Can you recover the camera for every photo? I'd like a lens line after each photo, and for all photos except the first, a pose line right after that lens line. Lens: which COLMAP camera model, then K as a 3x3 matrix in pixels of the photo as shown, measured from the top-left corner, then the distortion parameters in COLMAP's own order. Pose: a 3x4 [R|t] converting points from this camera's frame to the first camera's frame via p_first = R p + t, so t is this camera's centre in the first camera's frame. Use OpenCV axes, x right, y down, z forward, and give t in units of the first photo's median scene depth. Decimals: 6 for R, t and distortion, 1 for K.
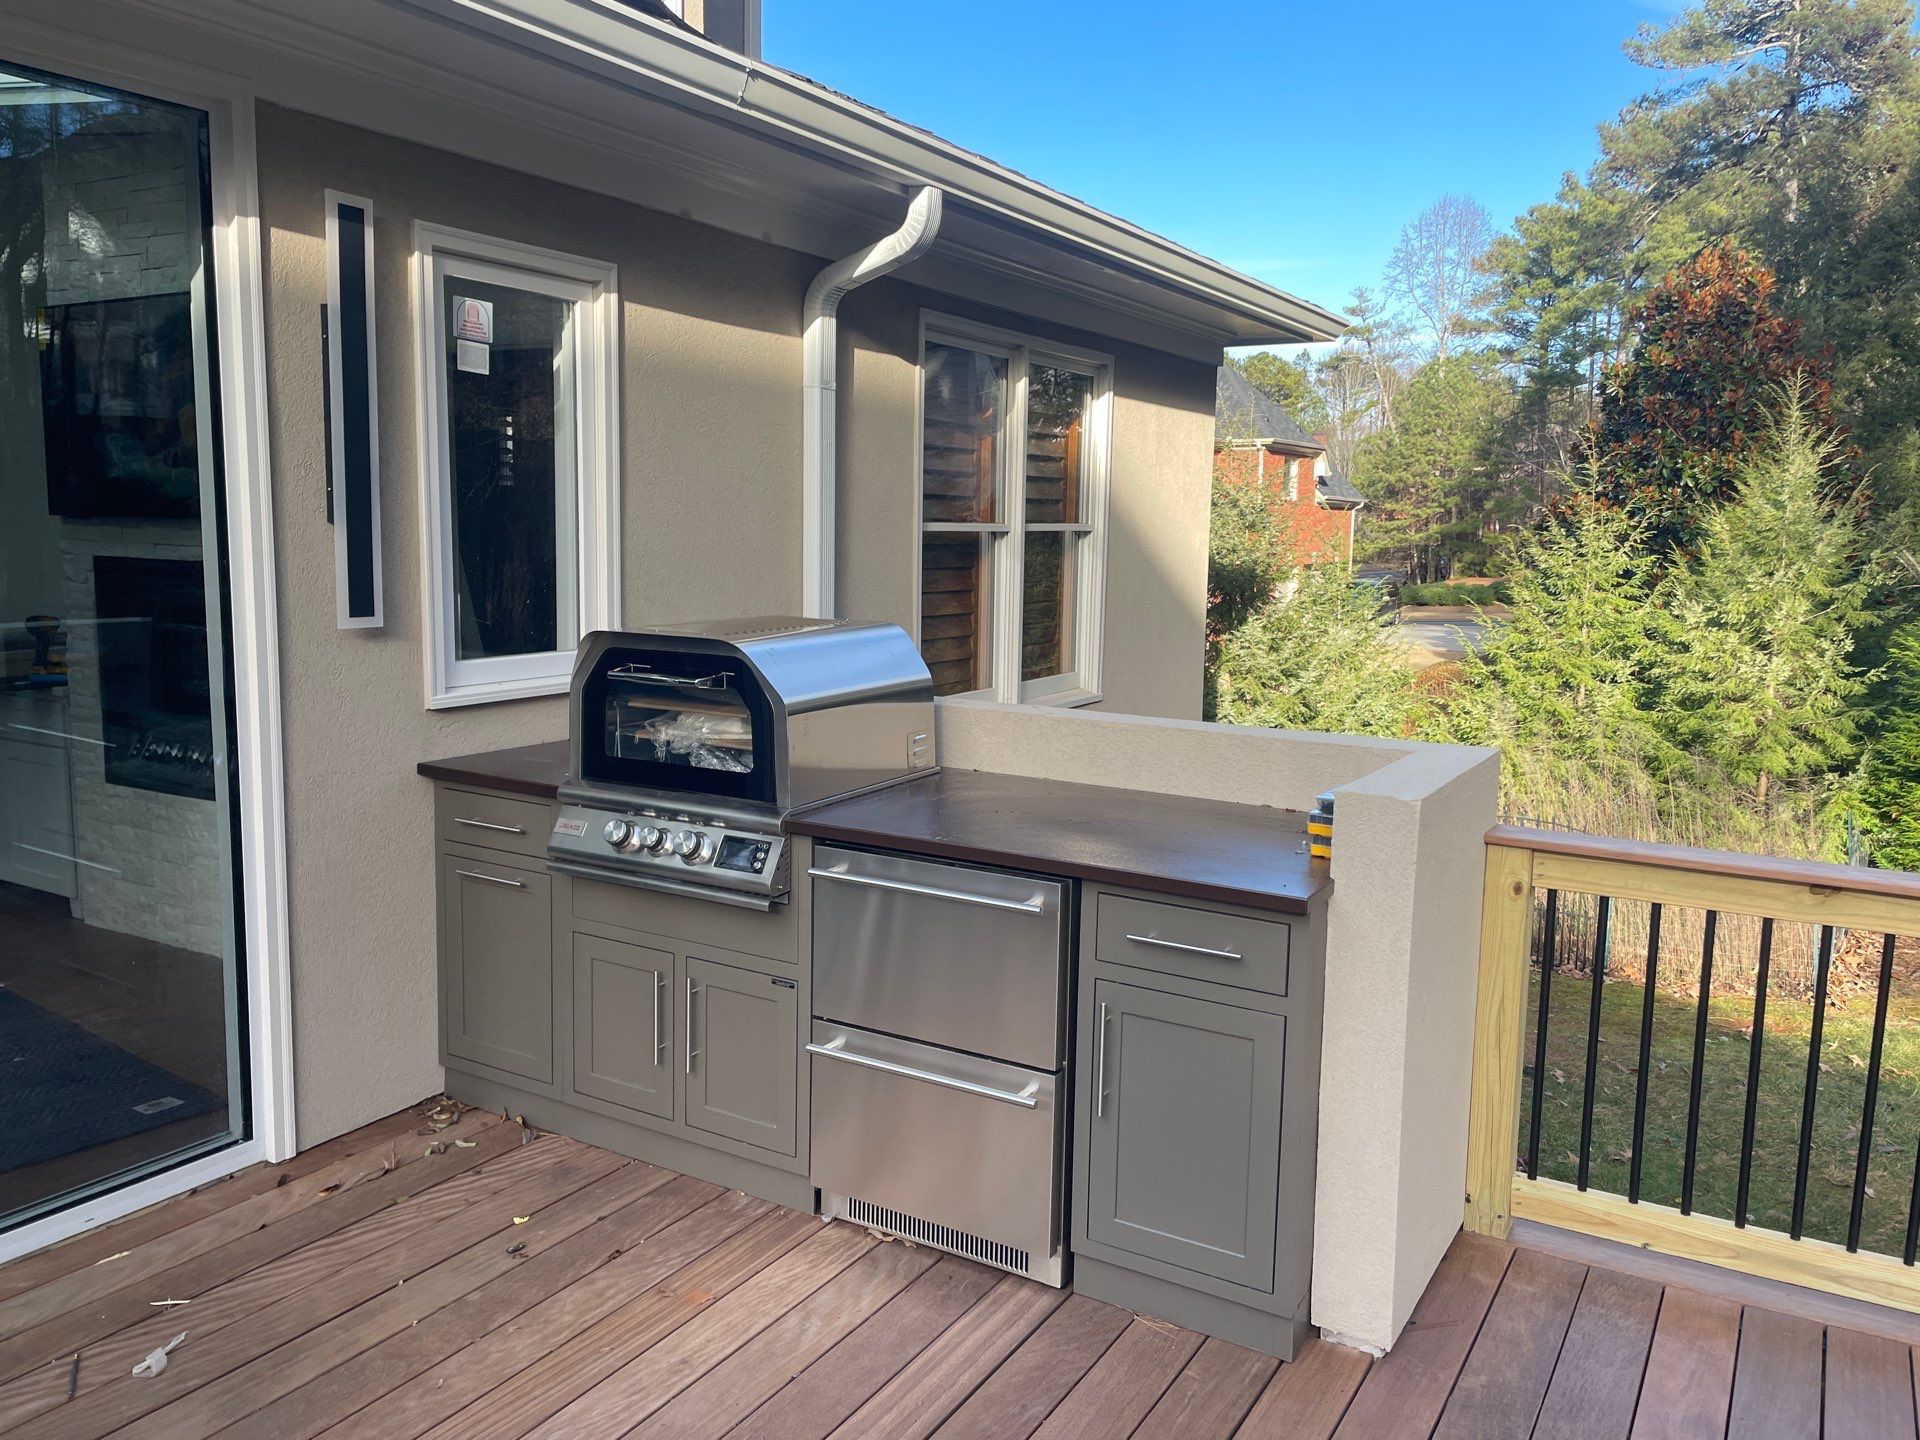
lens RADIAL K [[1432.5, 0, 937.8], [0, 1432.5, 717.6], [0, 0, 1]] dist [0.096806, -0.120696]
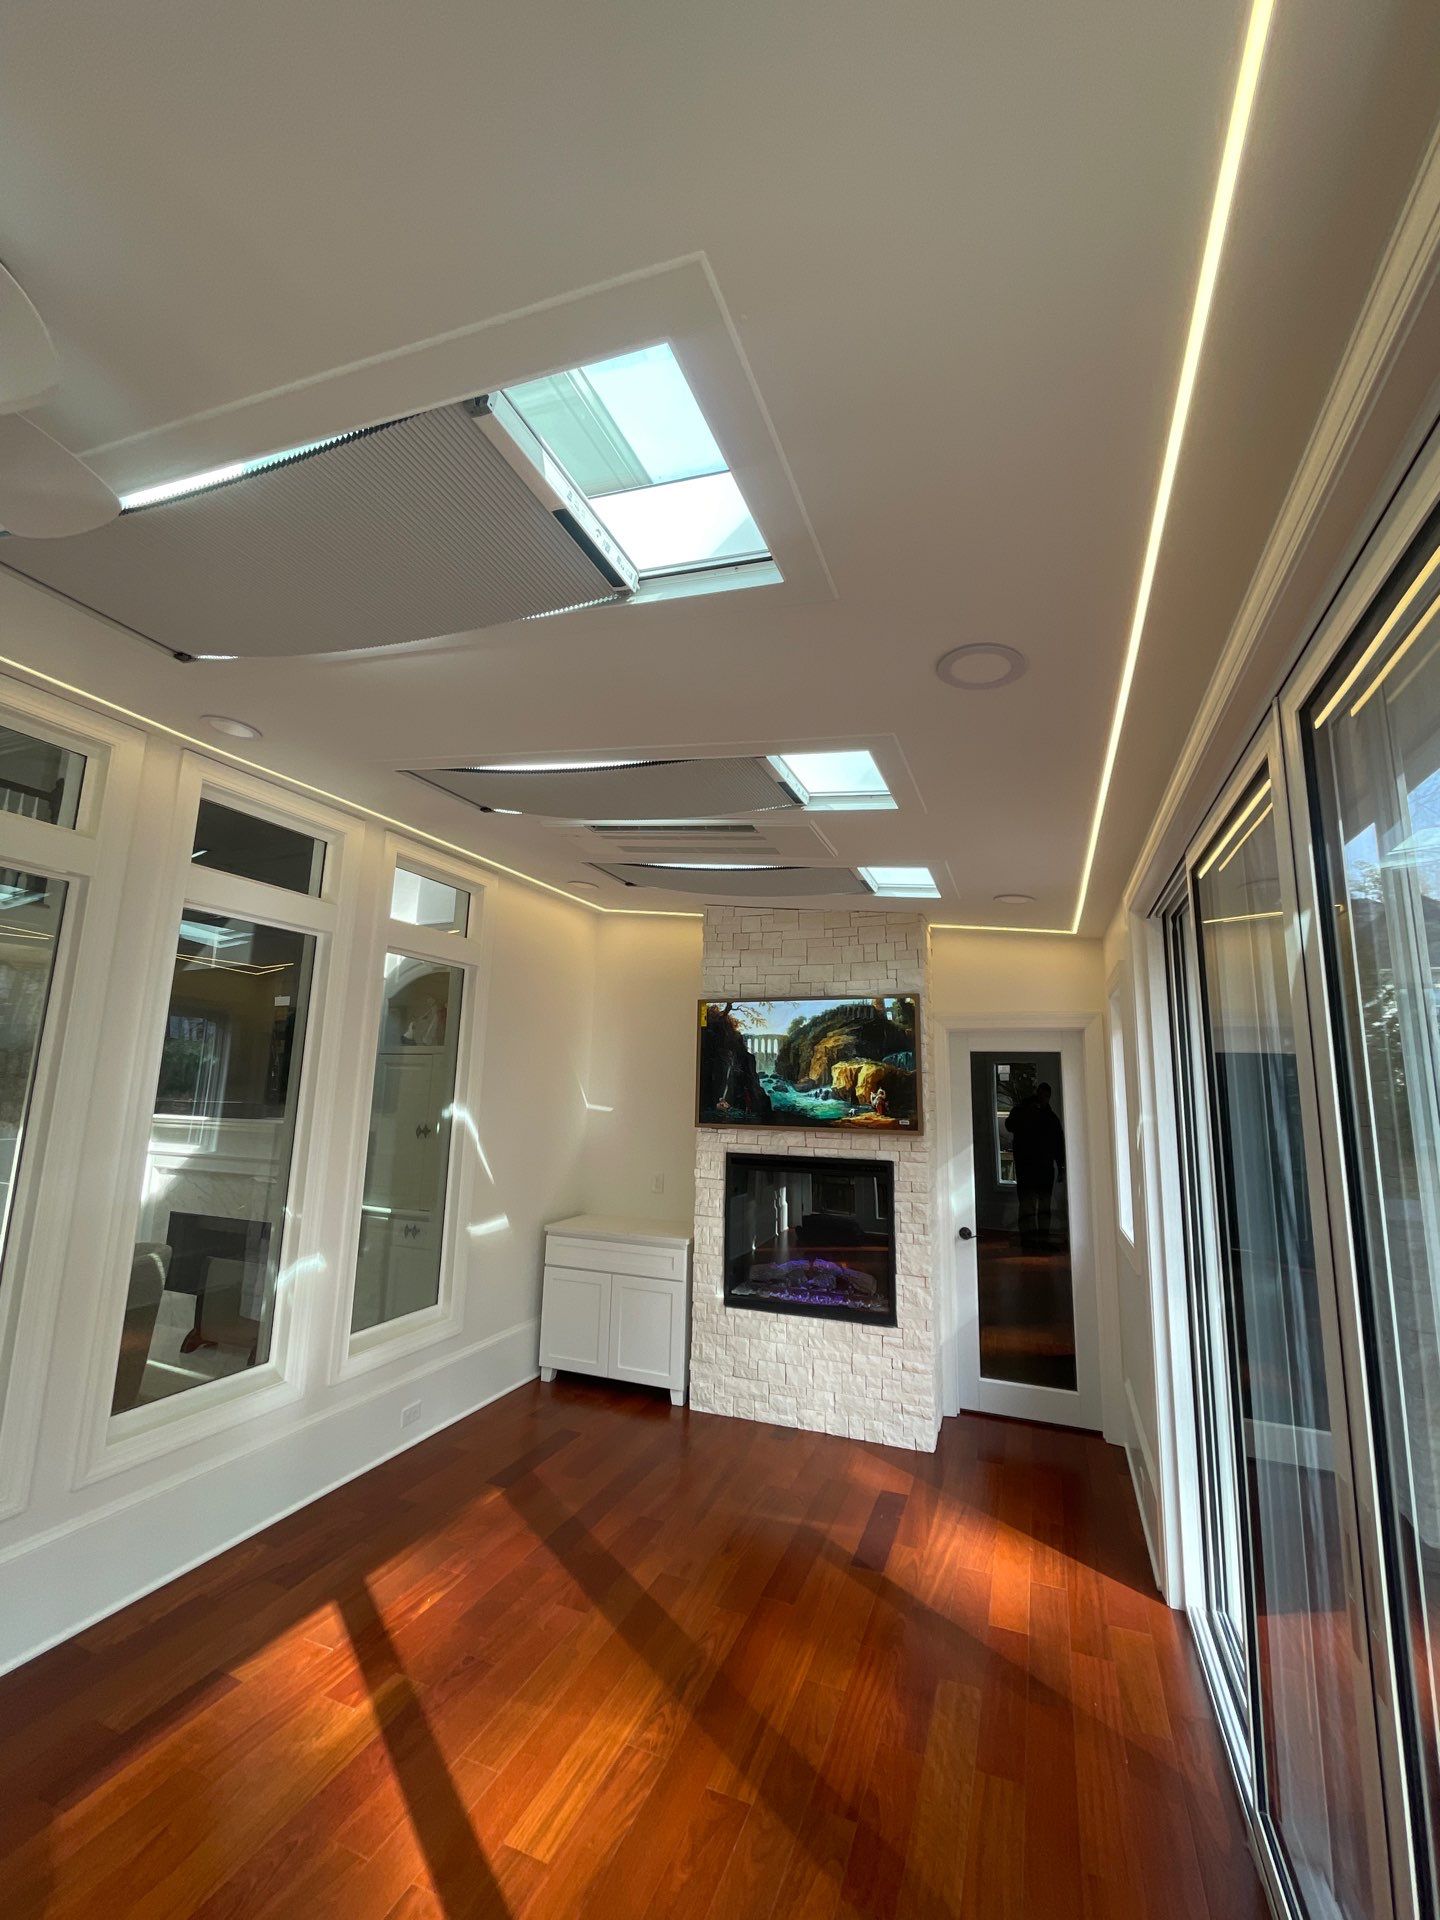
lens RADIAL K [[768.4, 0, 720.0], [0, 768.4, 960.0], [0, 0, 1]] dist [-0.004483, 0.000208]
pose [[0.985579, 0.032026, 0.166155, -0.723017], [0.018835, 0.955062, -0.295808, -0.063002], [-0.168162, 0.294672, 0.940686, 0.147601]]
